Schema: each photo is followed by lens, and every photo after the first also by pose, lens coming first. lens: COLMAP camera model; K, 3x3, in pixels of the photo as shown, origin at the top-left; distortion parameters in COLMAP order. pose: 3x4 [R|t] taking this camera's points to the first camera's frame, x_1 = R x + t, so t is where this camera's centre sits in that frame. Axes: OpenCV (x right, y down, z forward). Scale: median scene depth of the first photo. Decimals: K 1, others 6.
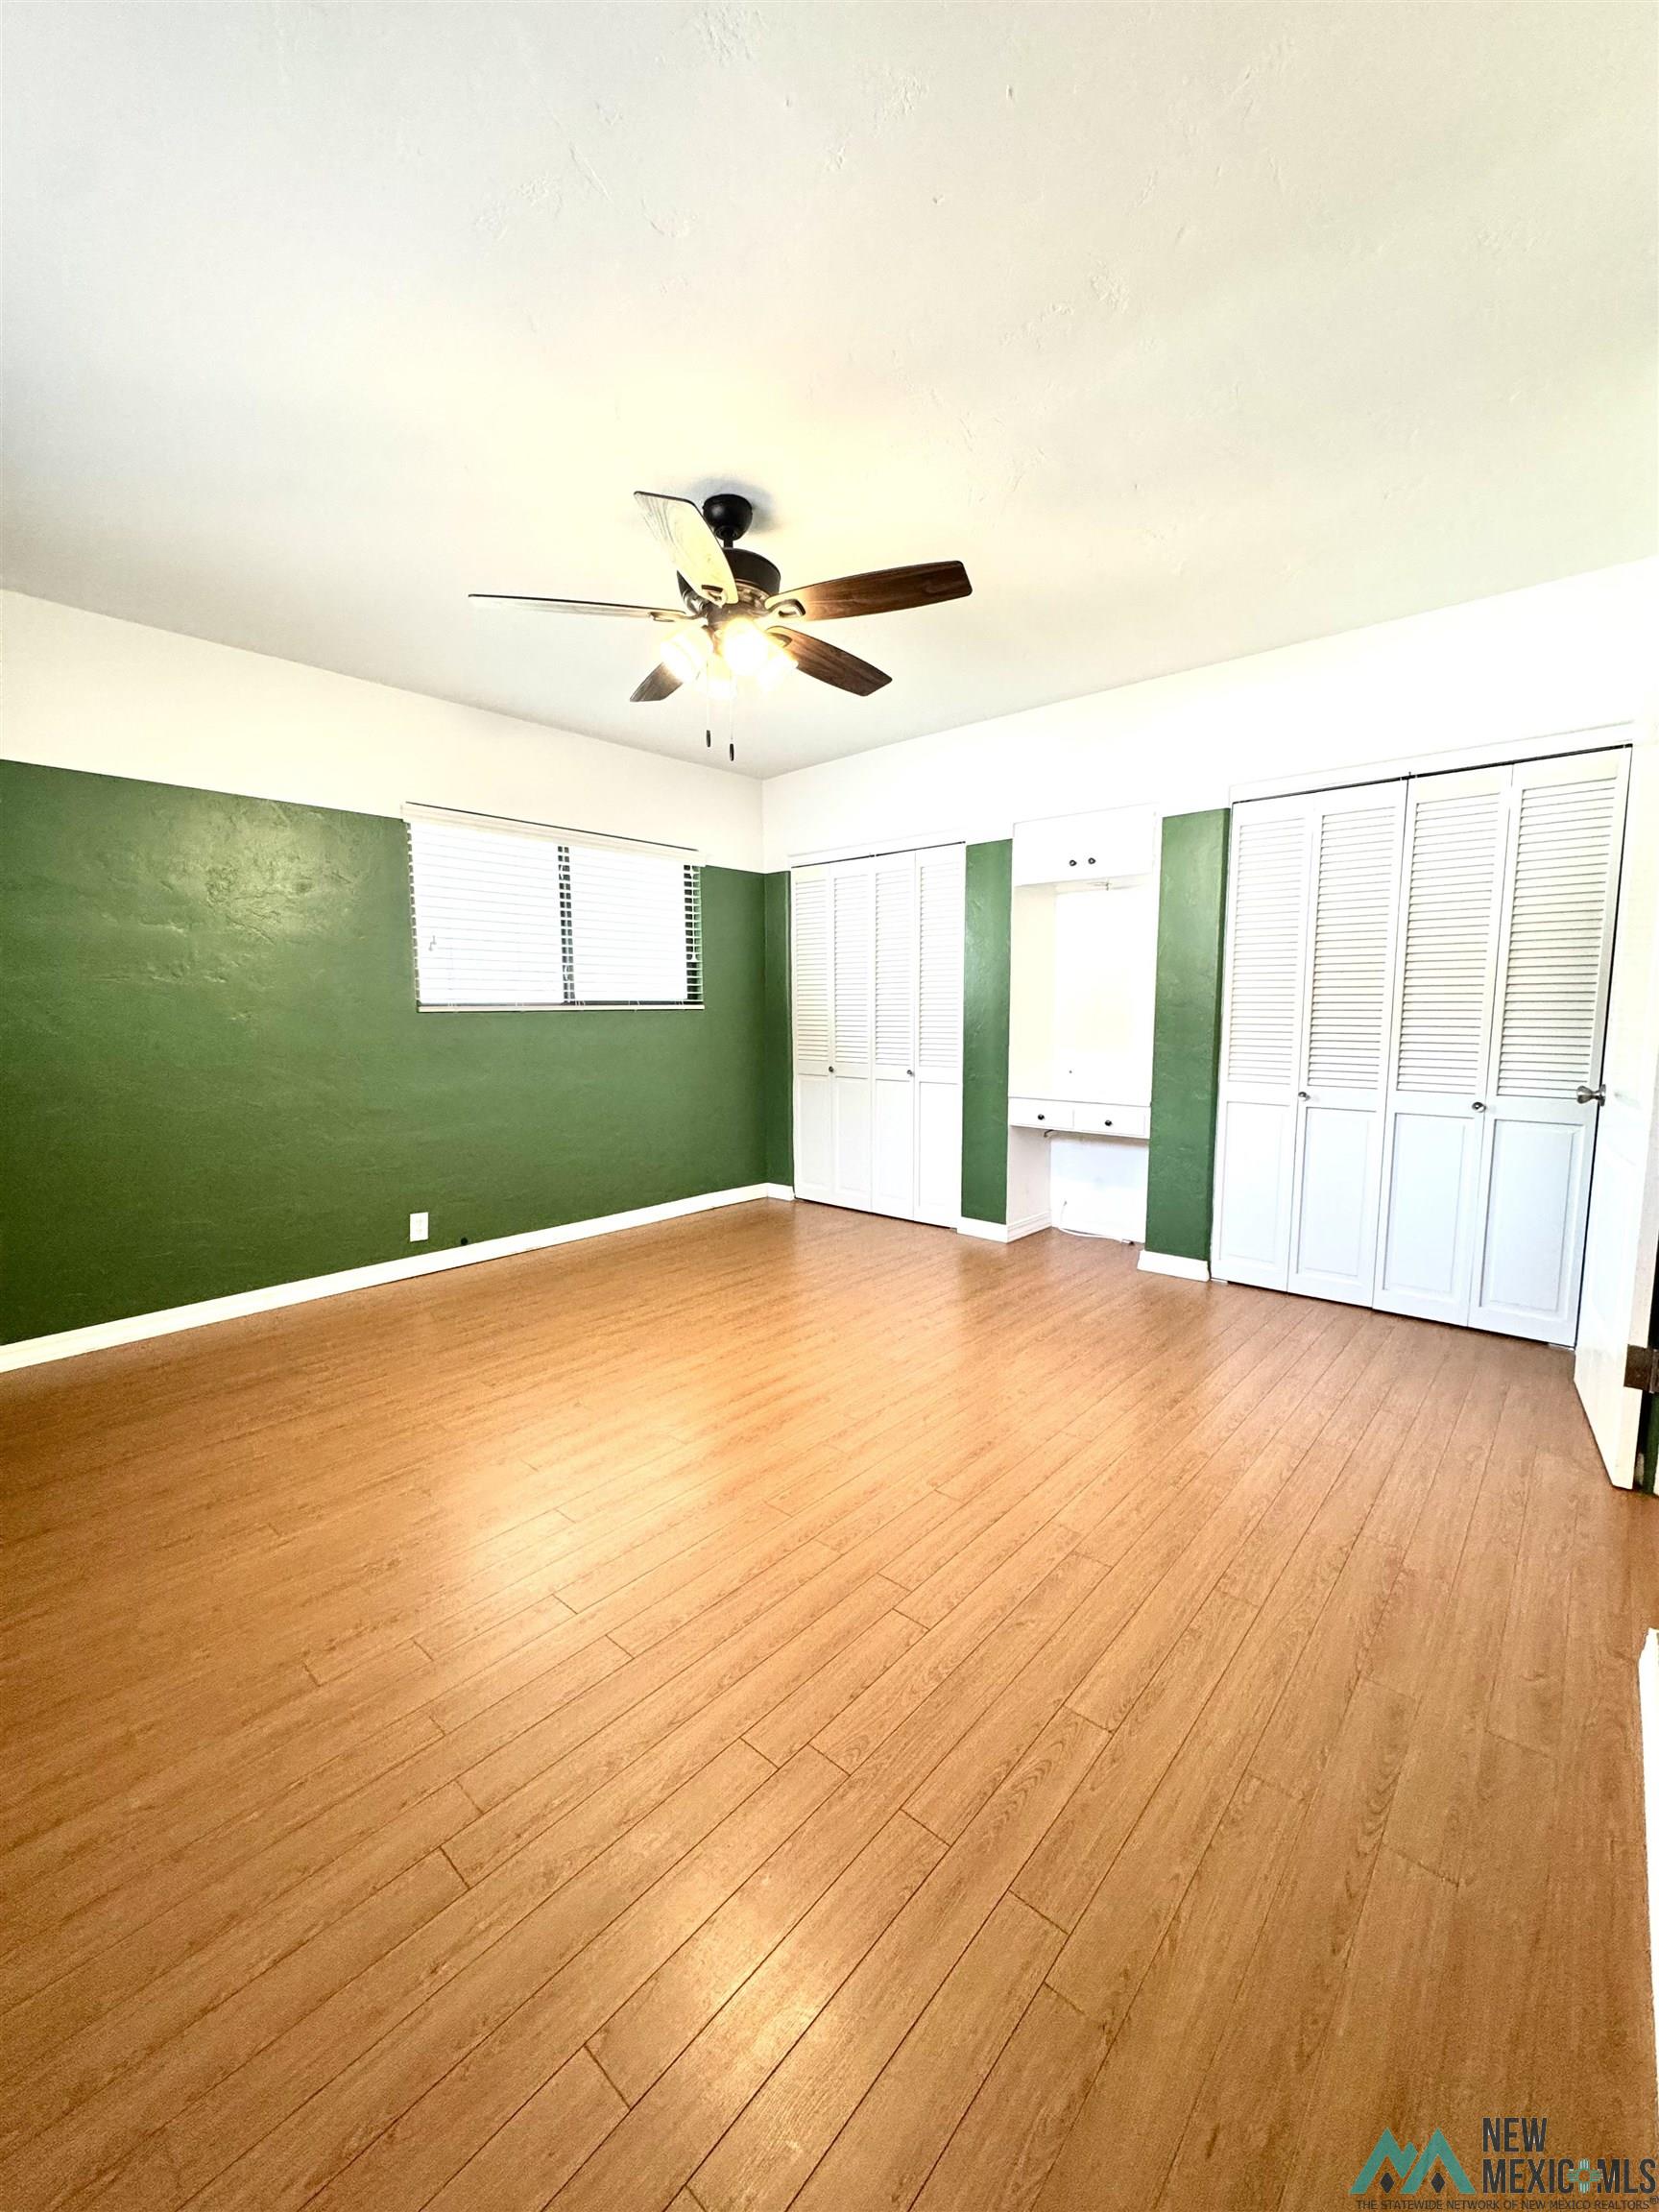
lens RADIAL K [[893.3, 0, 827.4], [0, 893.3, 1107.1], [0, 0, 1]] dist [-0.003386, -0.000095]
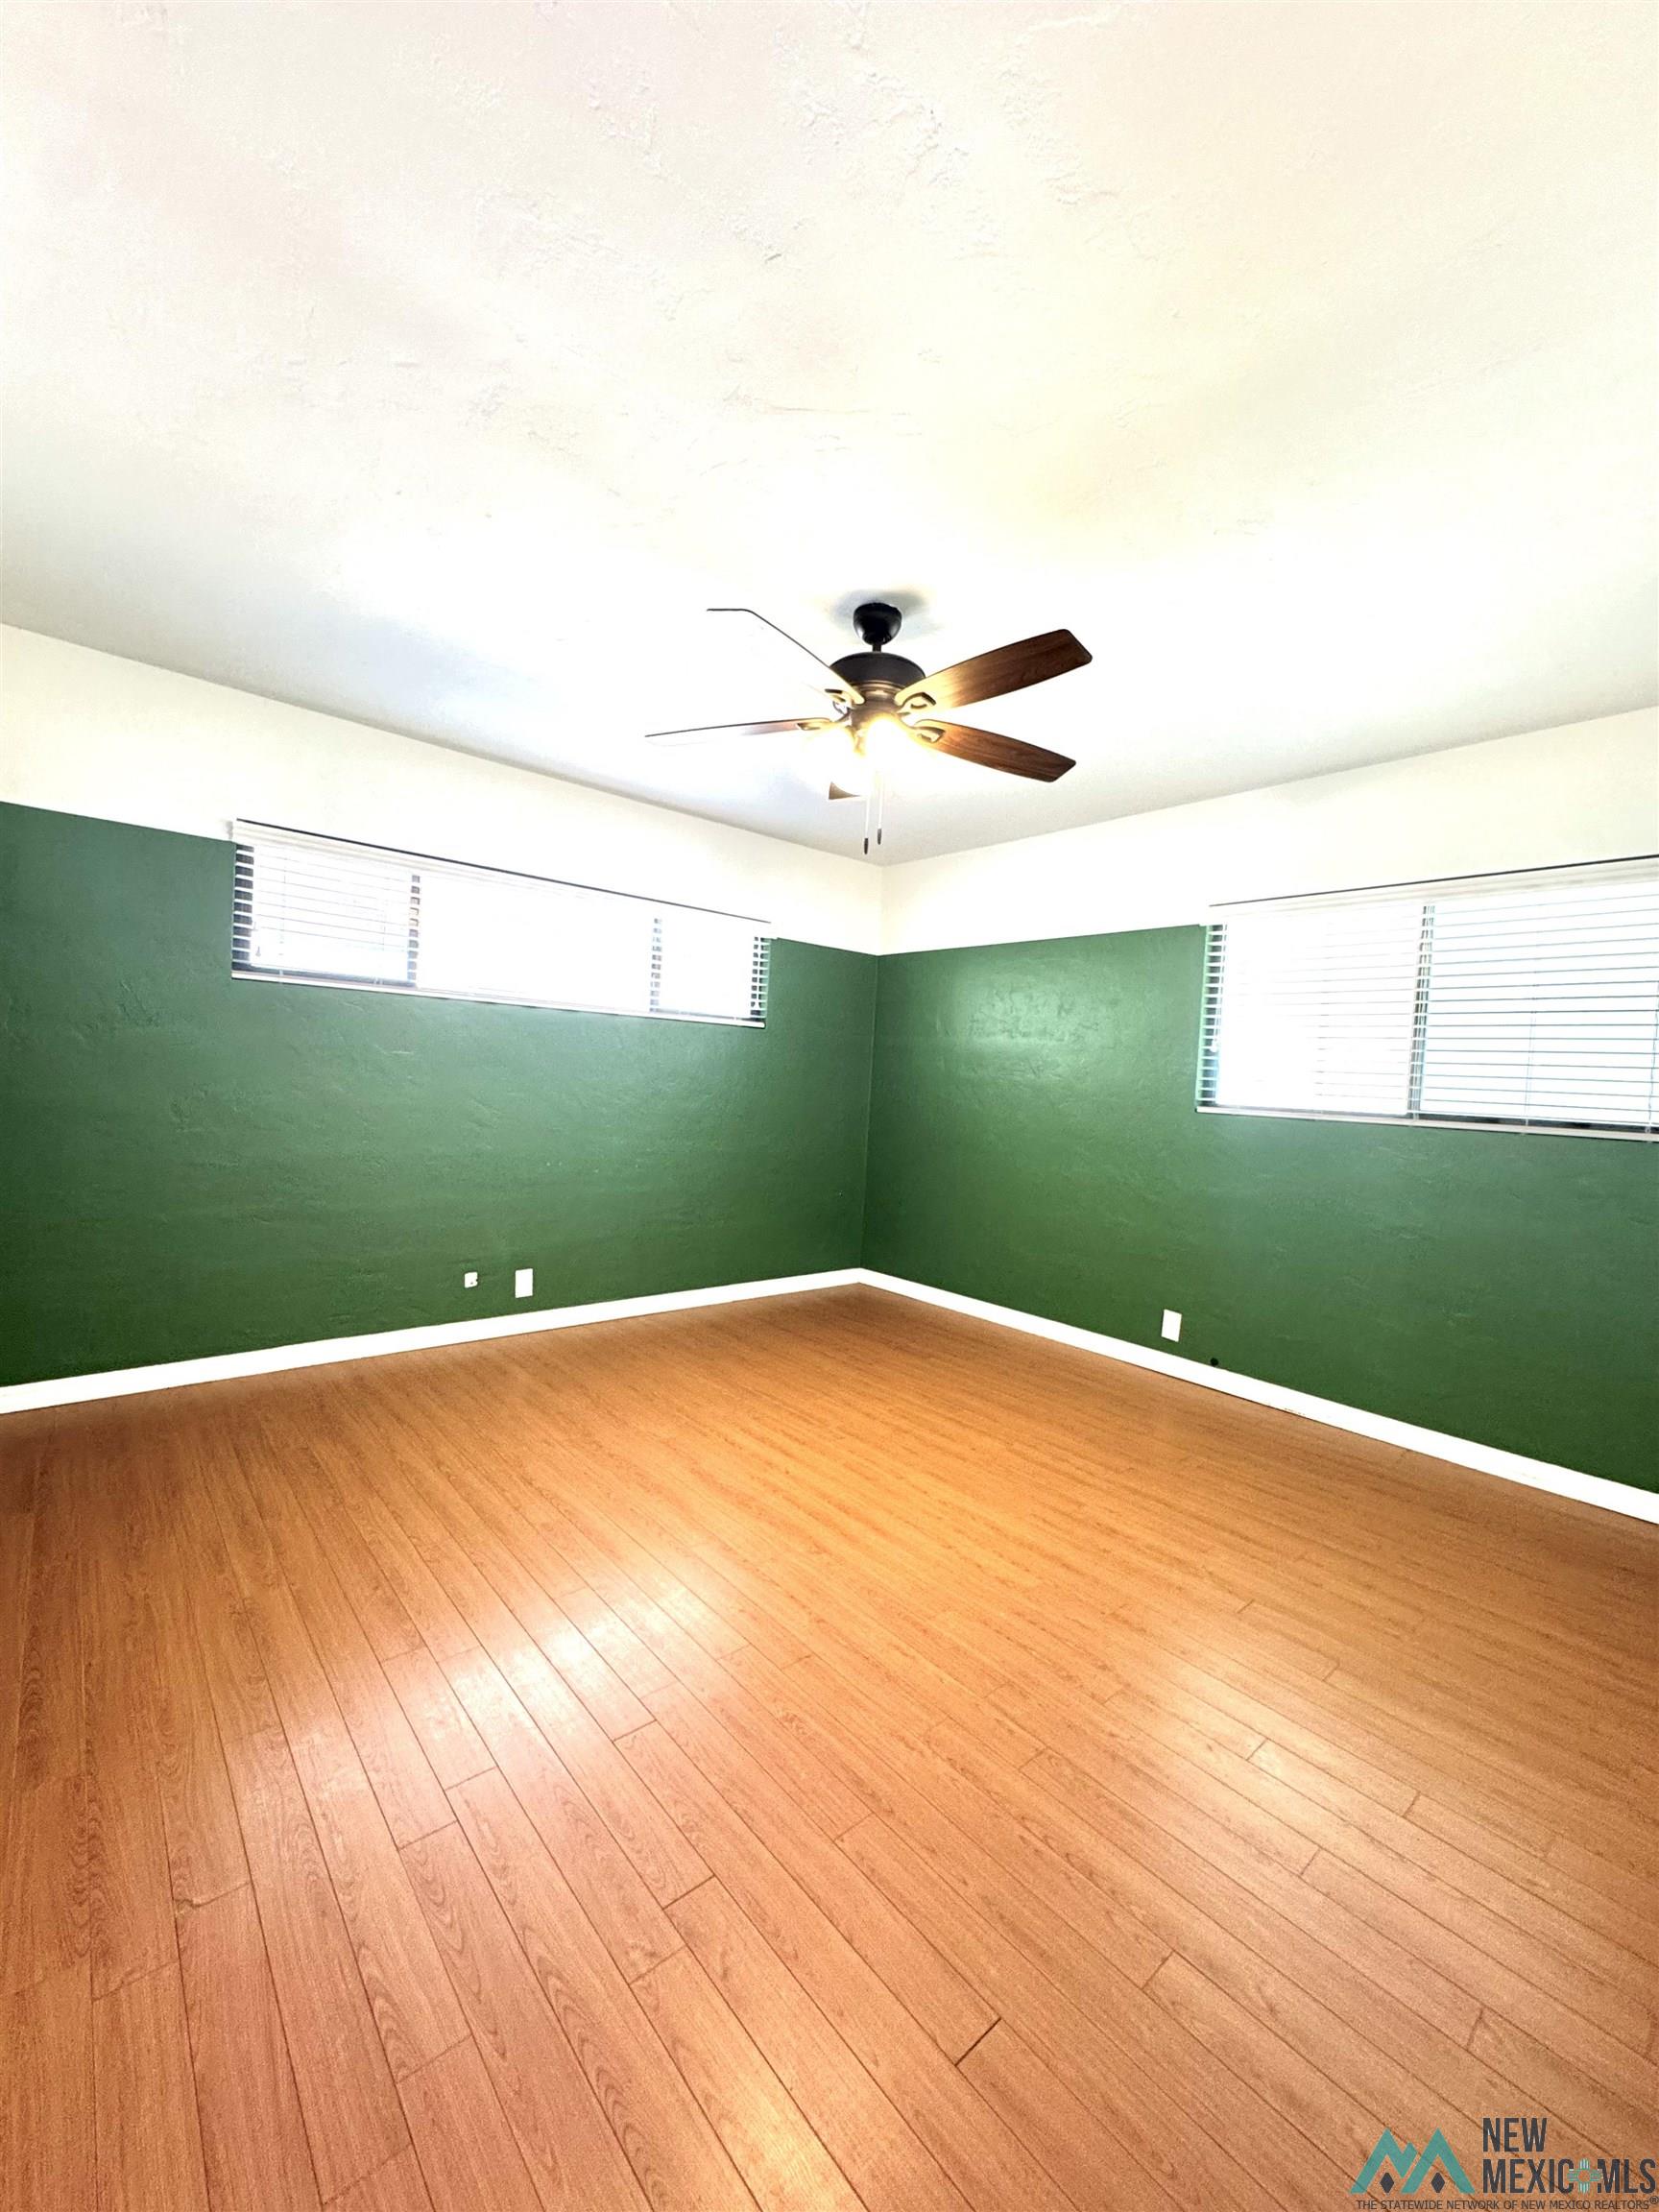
lens RADIAL K [[893.3, 0, 827.8], [0, 893.3, 1104.4], [0, 0, 1]] dist [-0.003386, -0.000095]
pose [[-0.135338, 0.030853, -0.990319, 0.655922], [-0.165824, 0.984712, 0.053340, -0.112497], [0.976824, 0.171438, -0.128153, 0.825495]]
